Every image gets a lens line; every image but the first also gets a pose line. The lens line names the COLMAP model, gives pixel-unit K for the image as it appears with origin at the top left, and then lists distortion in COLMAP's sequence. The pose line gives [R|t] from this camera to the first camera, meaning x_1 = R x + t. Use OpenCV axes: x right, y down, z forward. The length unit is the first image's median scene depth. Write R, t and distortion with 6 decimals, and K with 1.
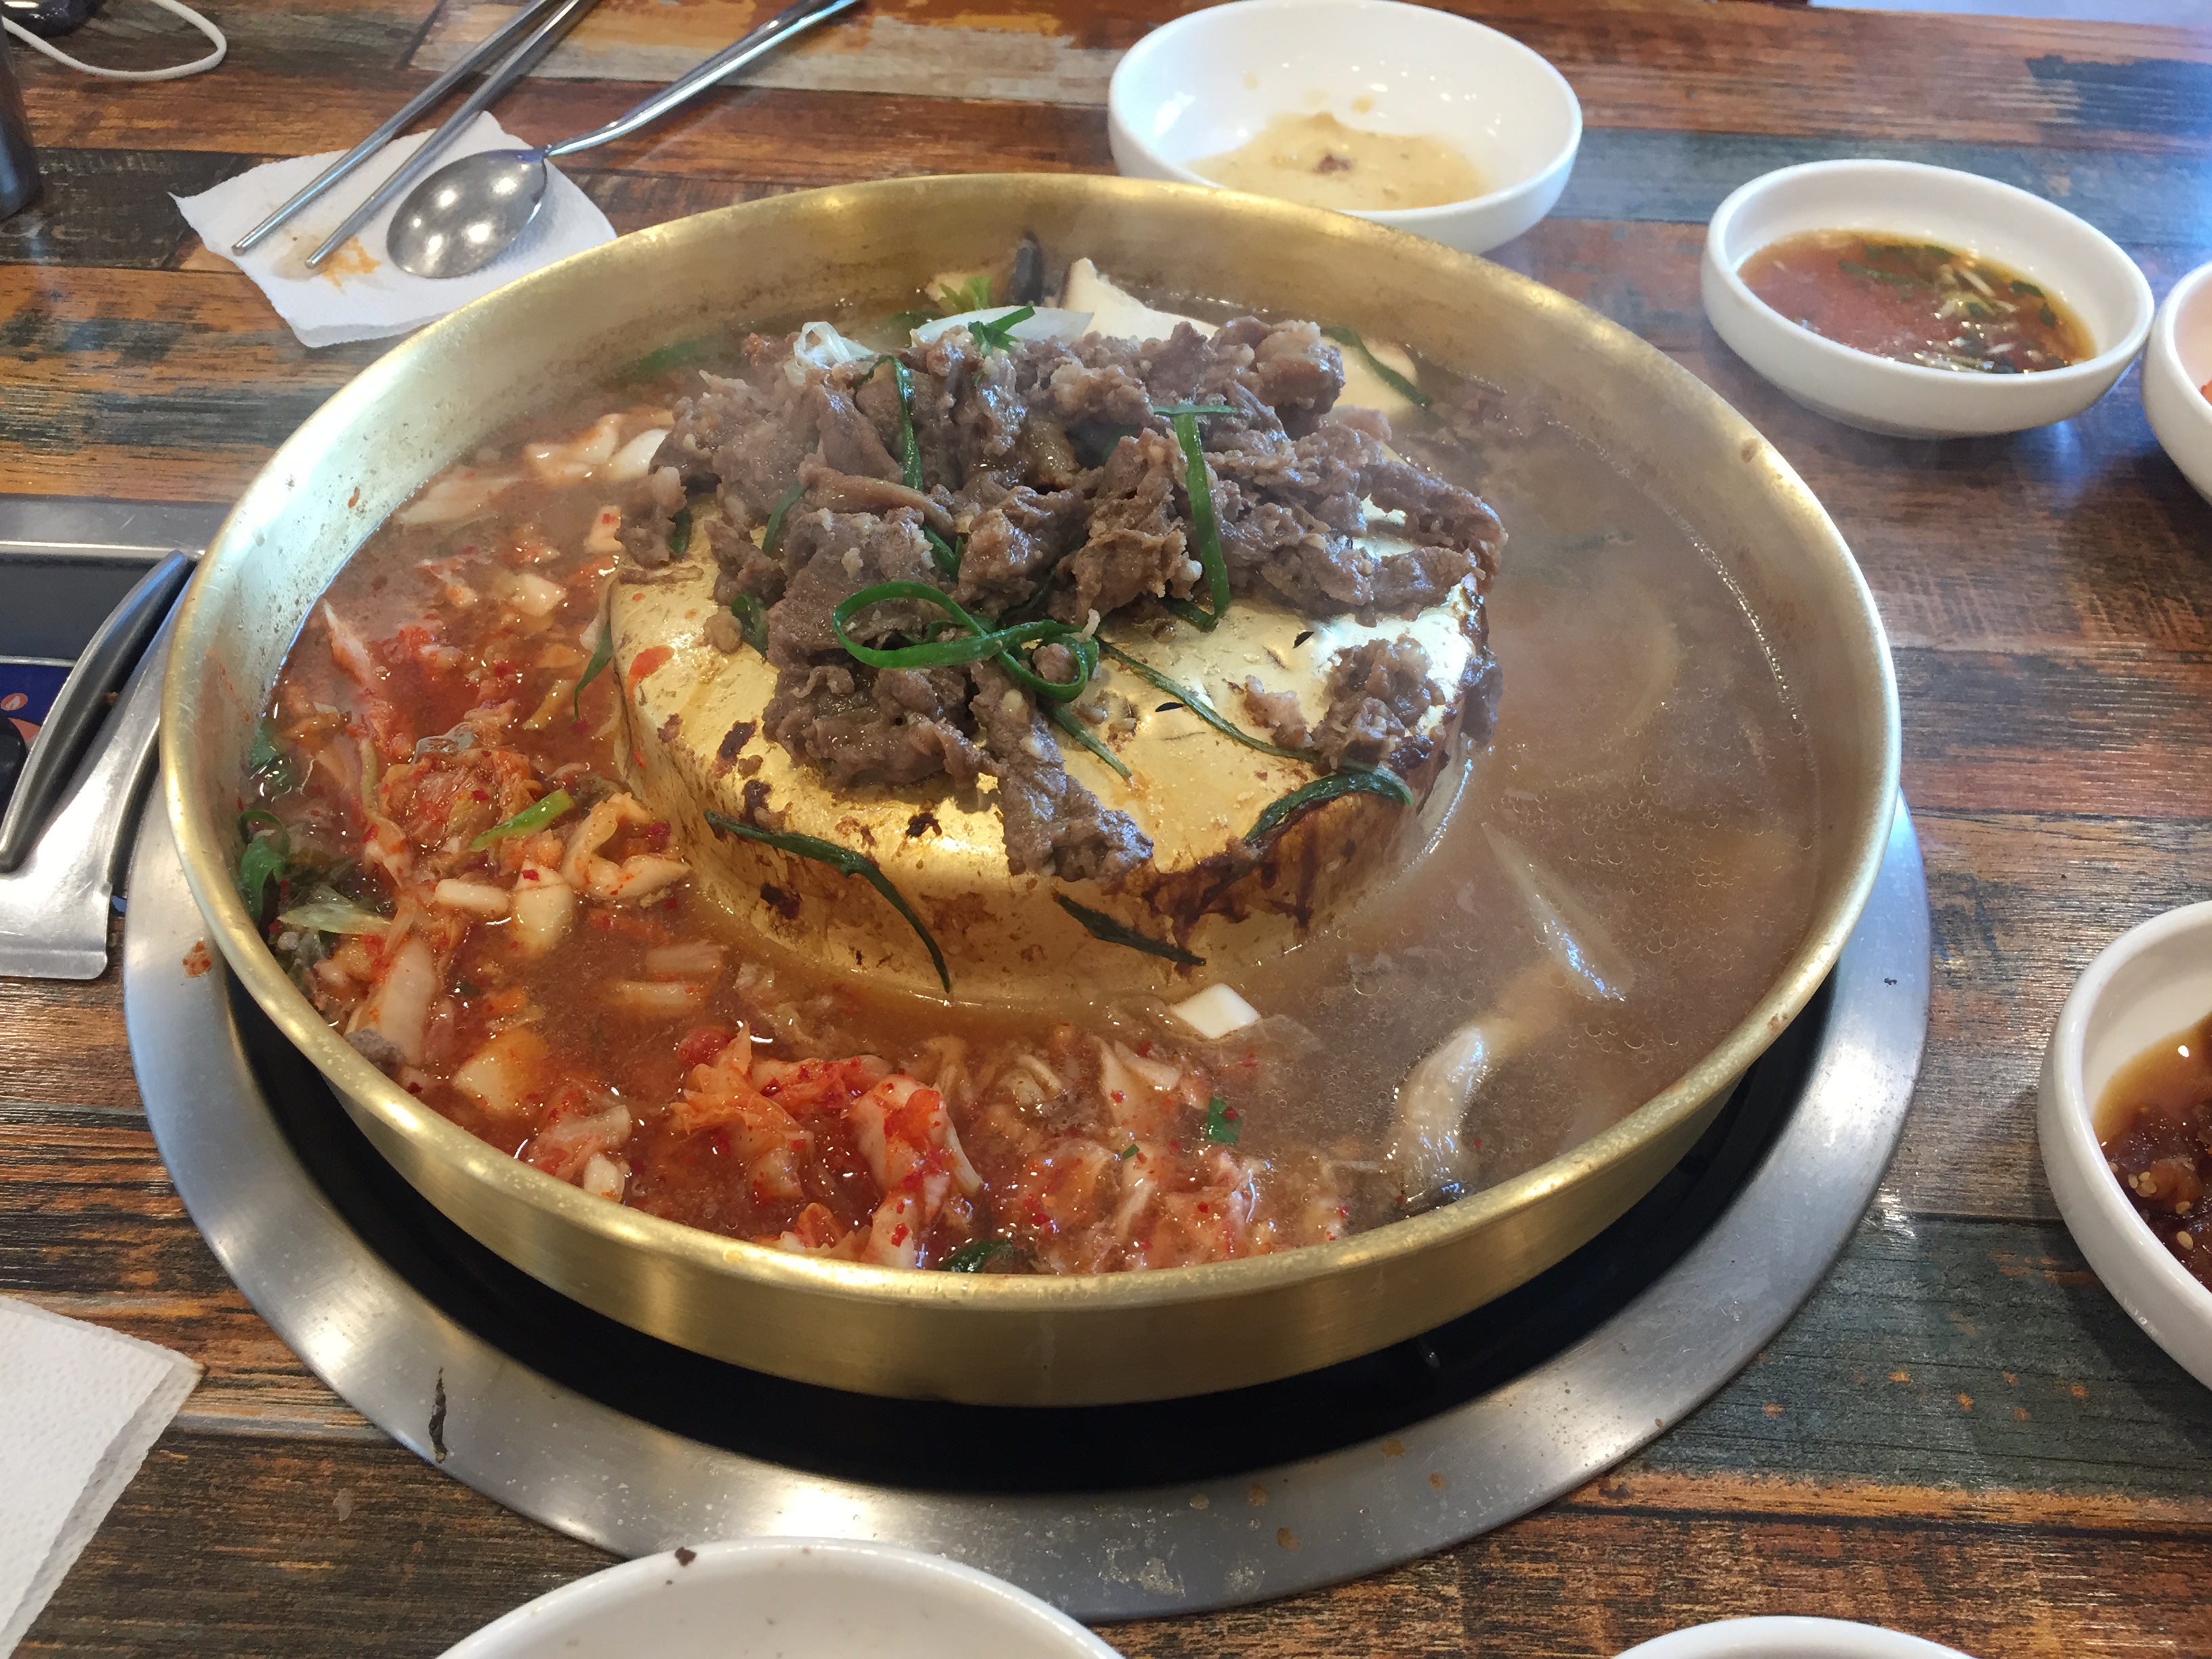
lens RADIAL K [[1904.4, 0, 1121.5], [0, 1904.4, 831.9], [0, 0, 1]] dist [0.058424, -0.103286]
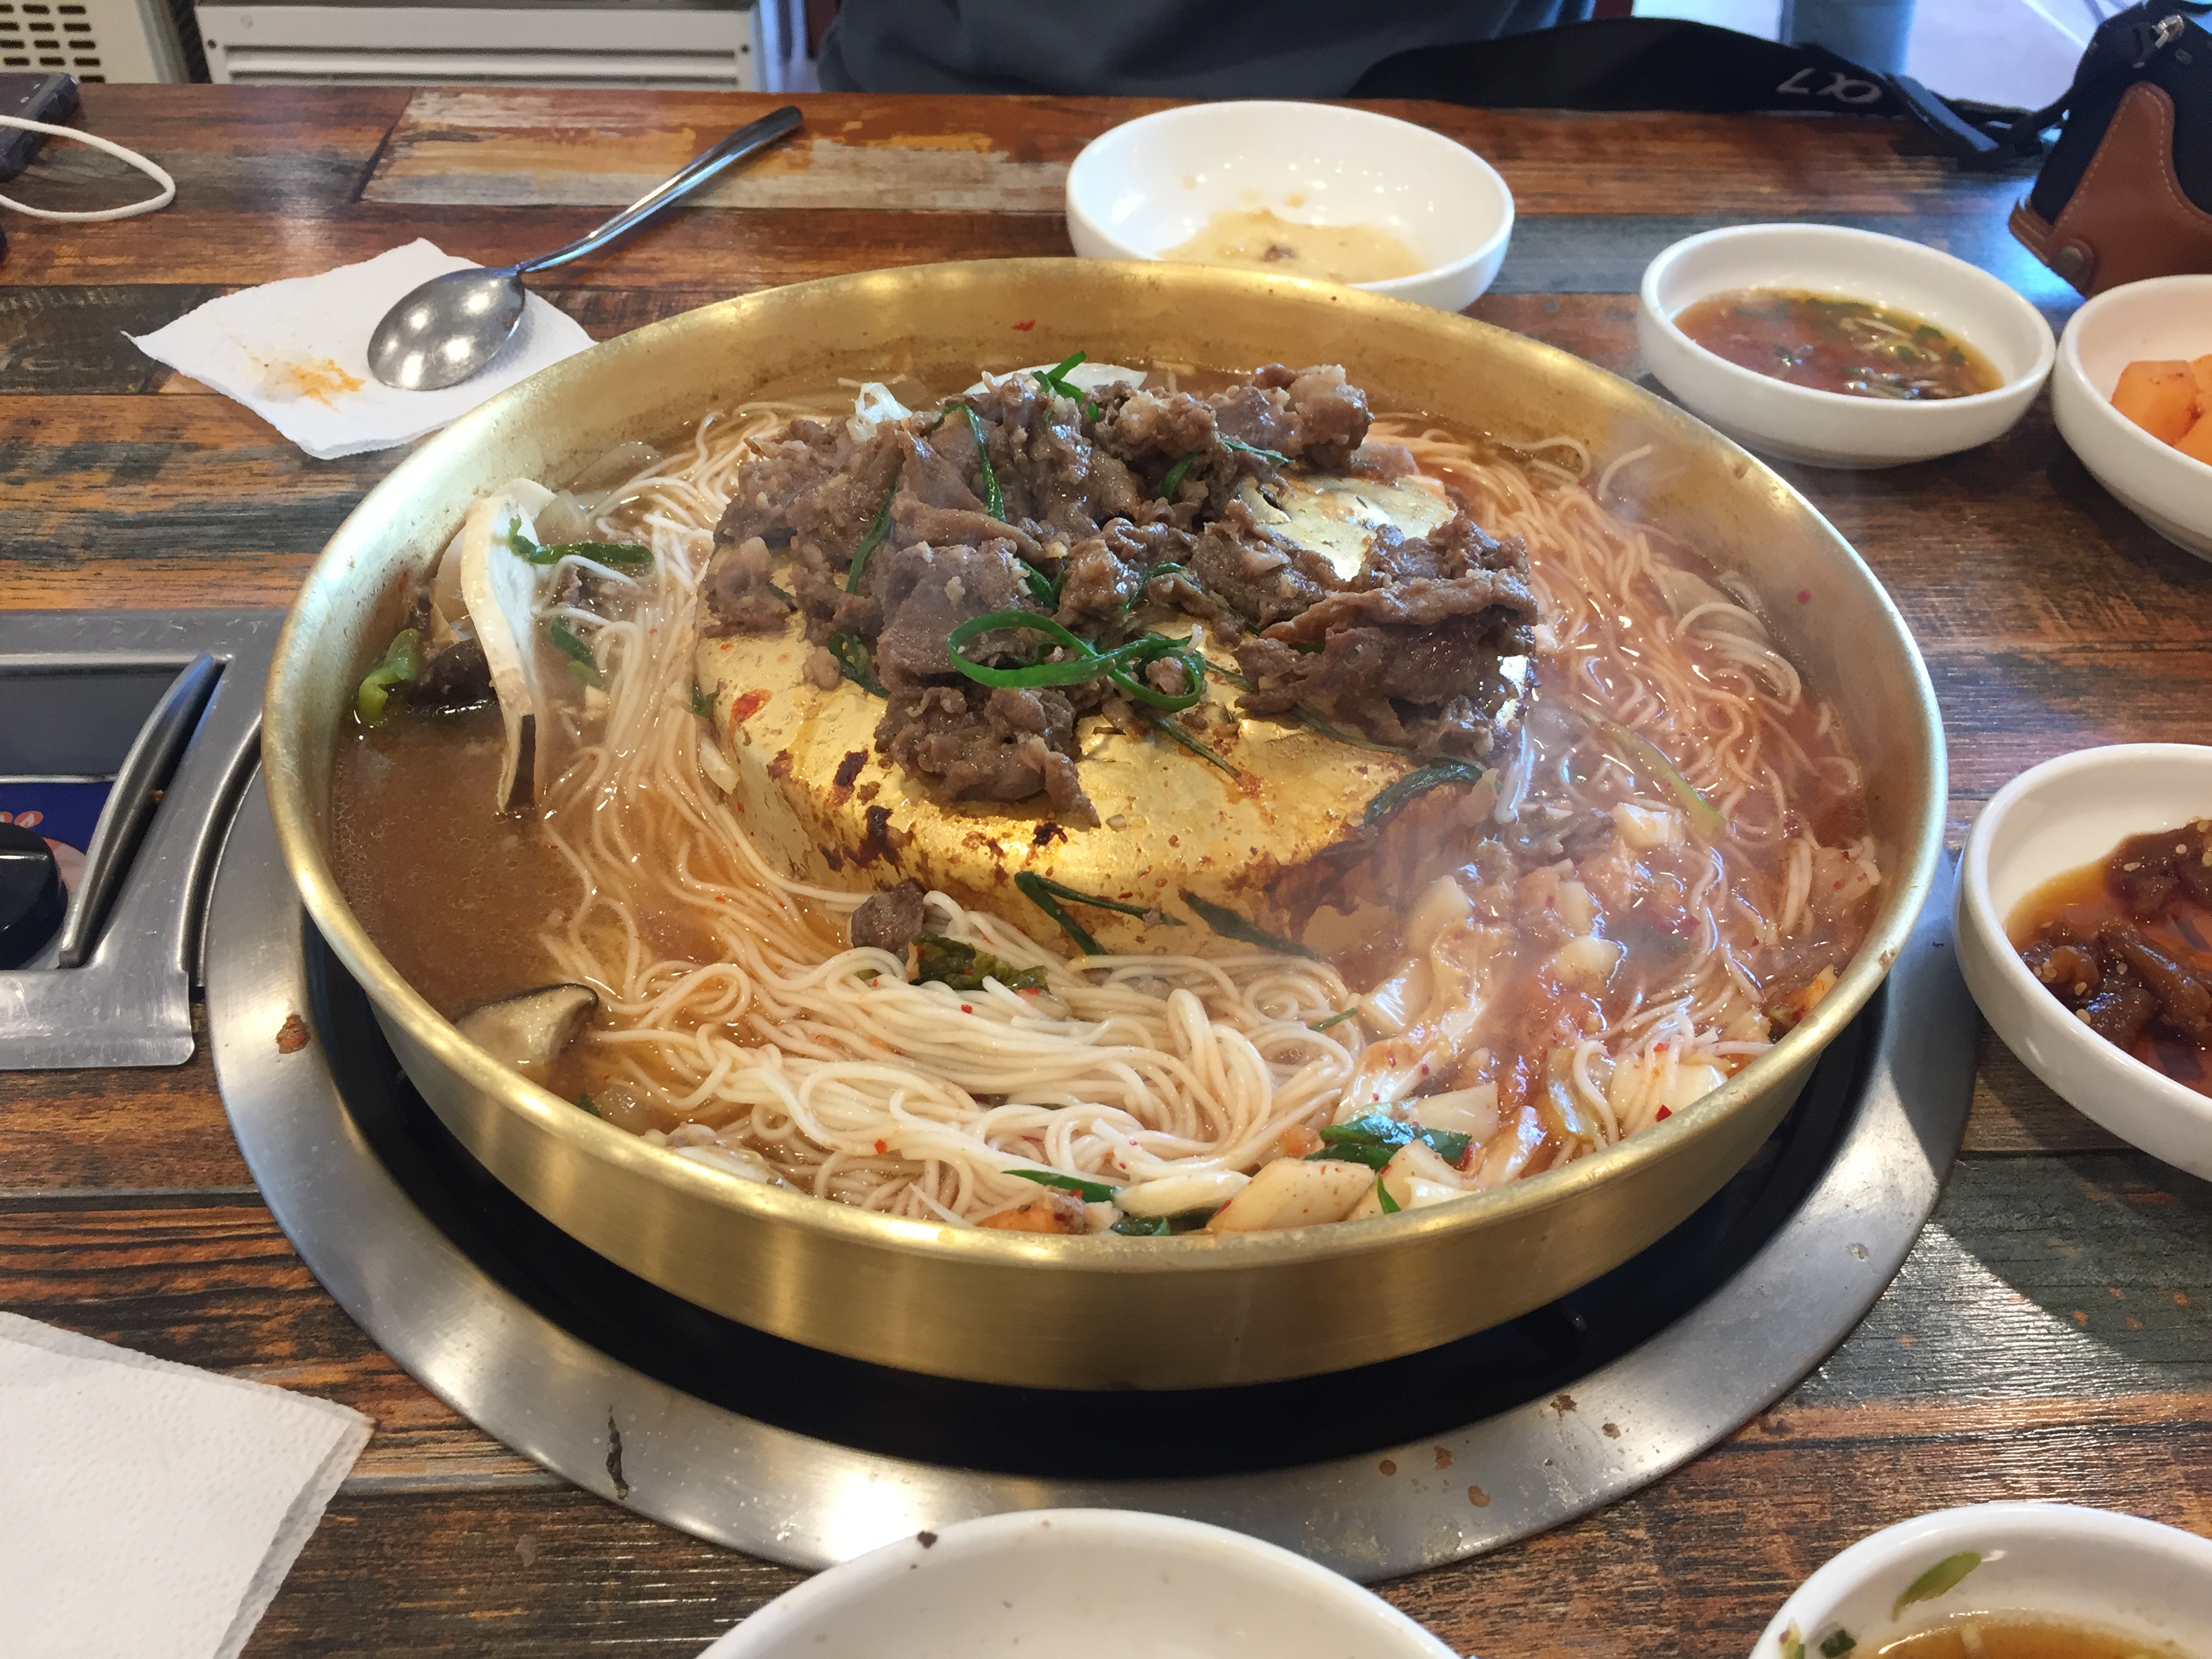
lens RADIAL K [[1904.4, 0, 1119.0], [0, 1904.4, 824.9], [0, 0, 1]] dist [0.058424, -0.103286]
pose [[0.994803, -0.063115, 0.079898, -0.133754], [0.069355, 0.994546, -0.077897, 0.066813], [-0.074546, 0.083034, 0.993755, -0.021602]]
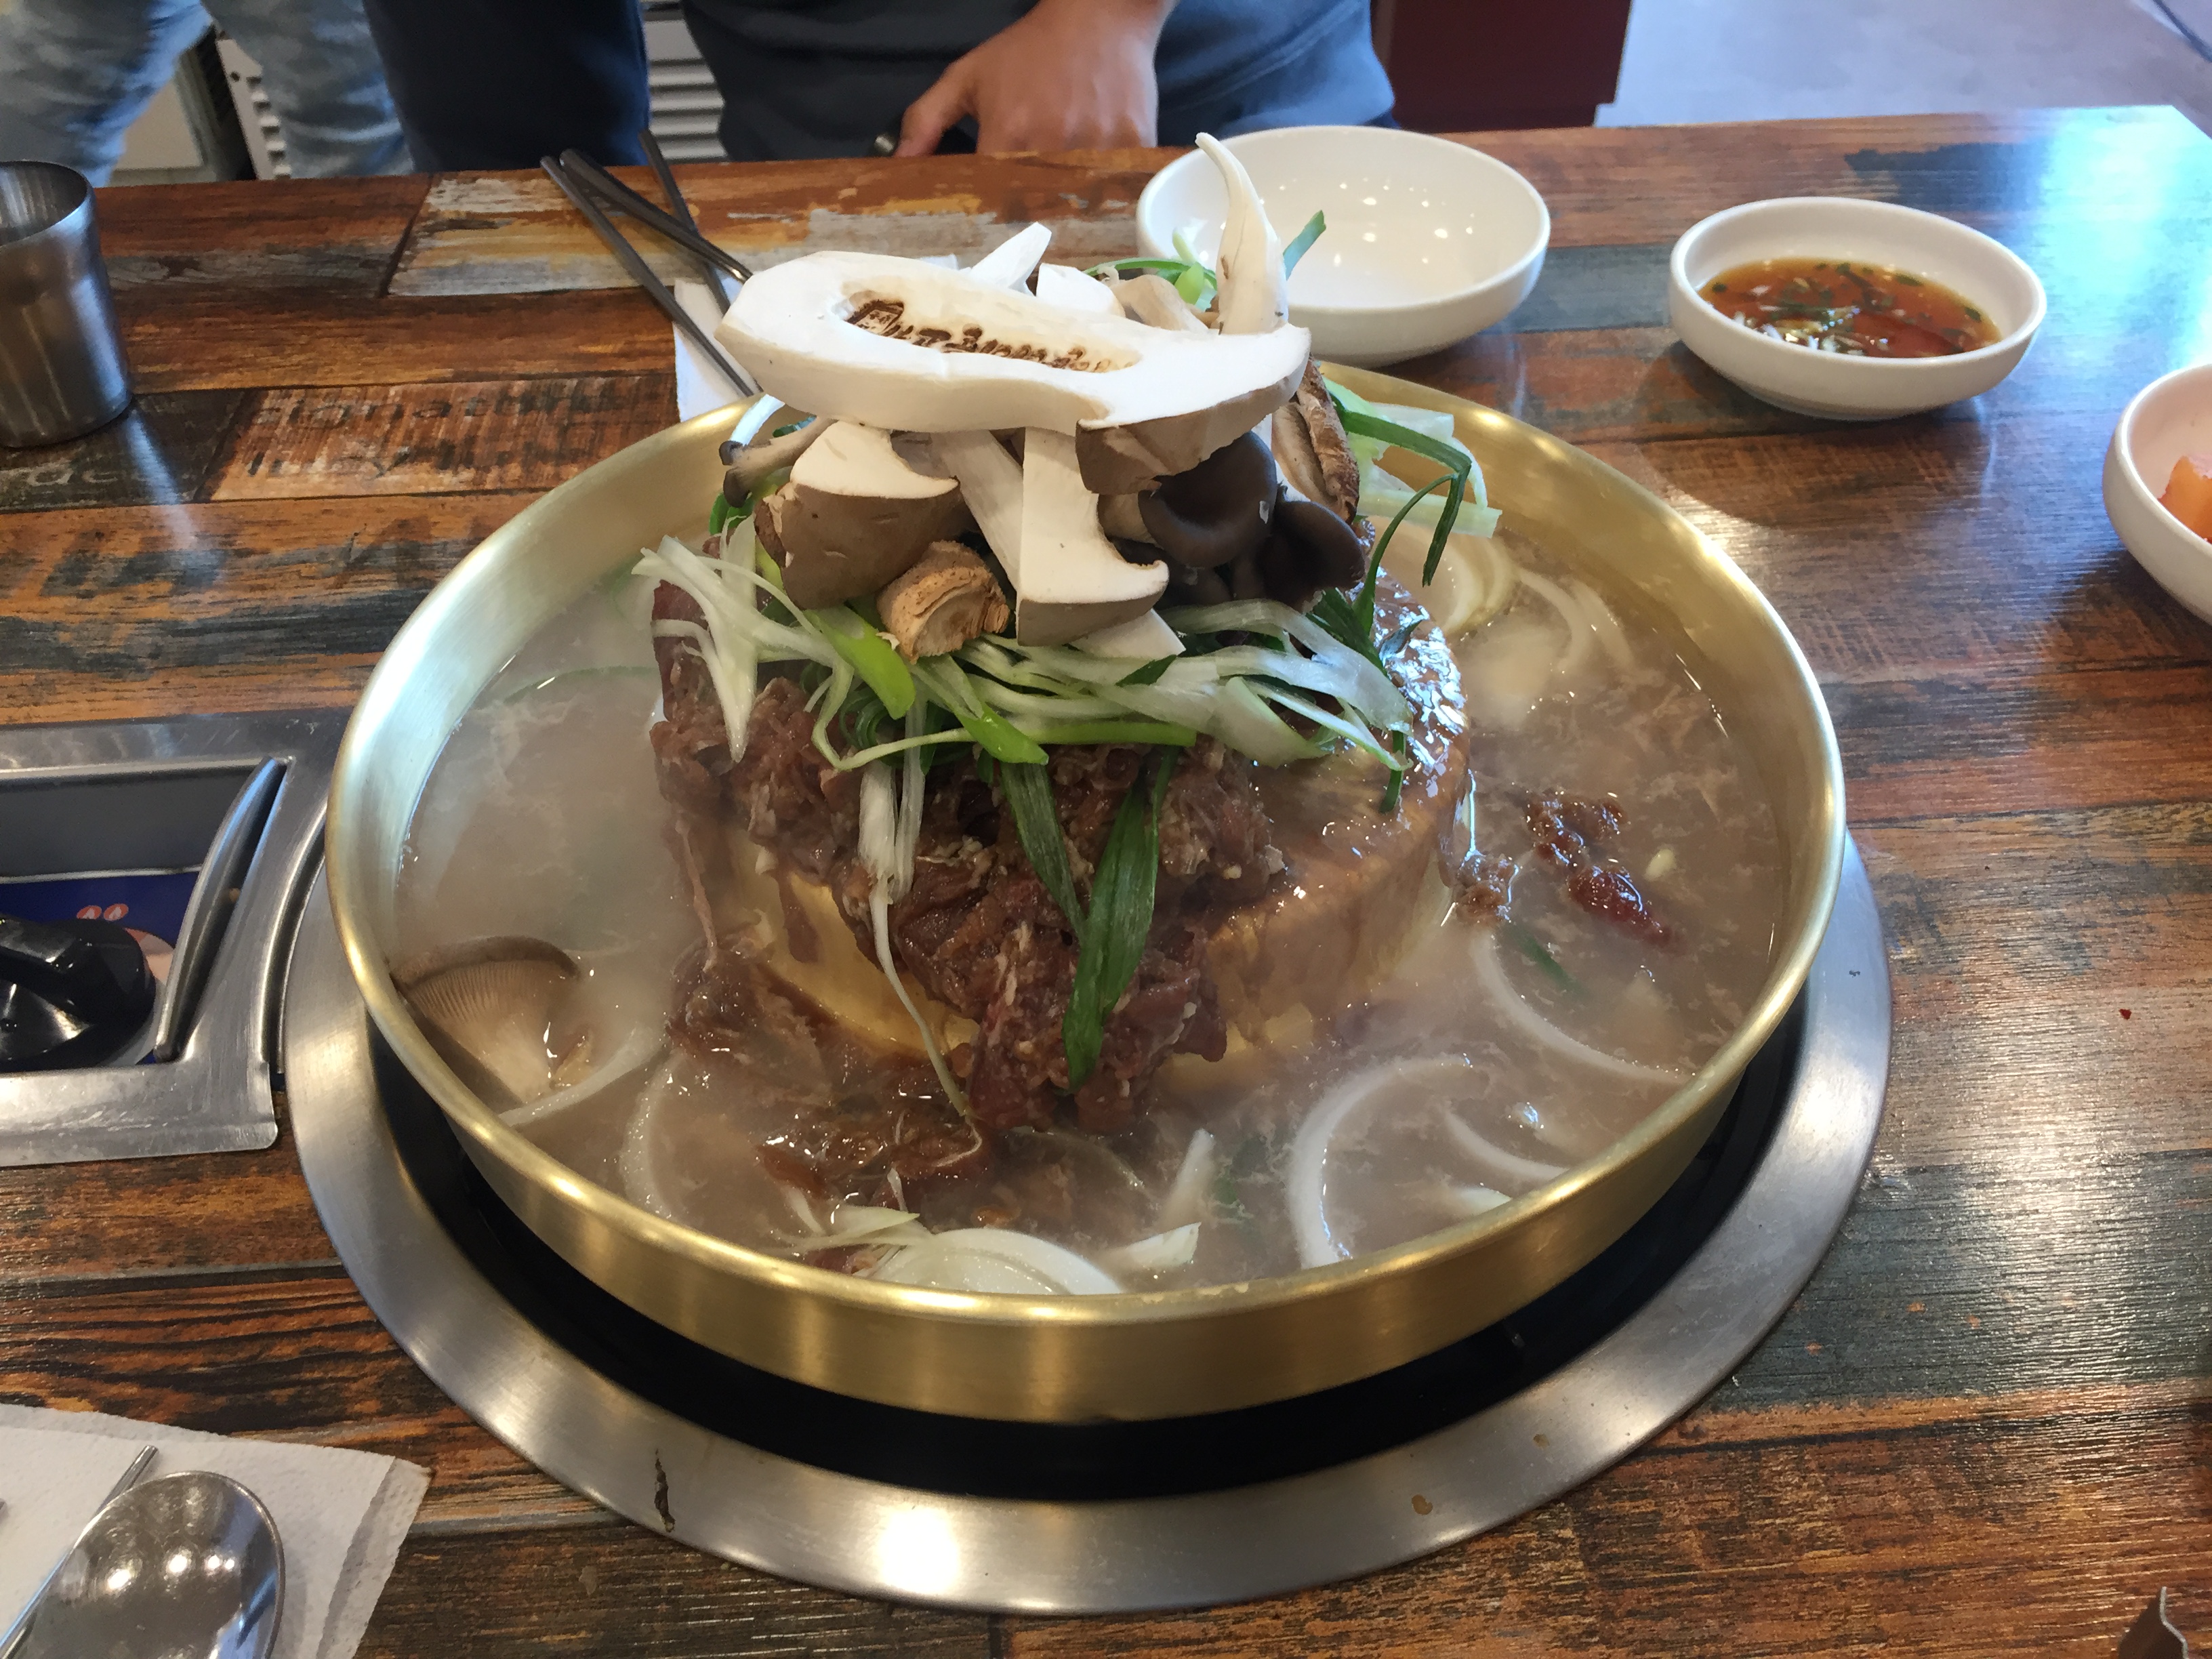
lens RADIAL K [[1904.4, 0, 1121.3], [0, 1904.4, 821.6], [0, 0, 1]] dist [0.058424, -0.103286]
pose [[0.993004, -0.105104, 0.053823, -0.092069], [0.108295, 0.992291, -0.060256, 0.009849], [-0.047075, 0.065663, 0.996731, -0.135893]]
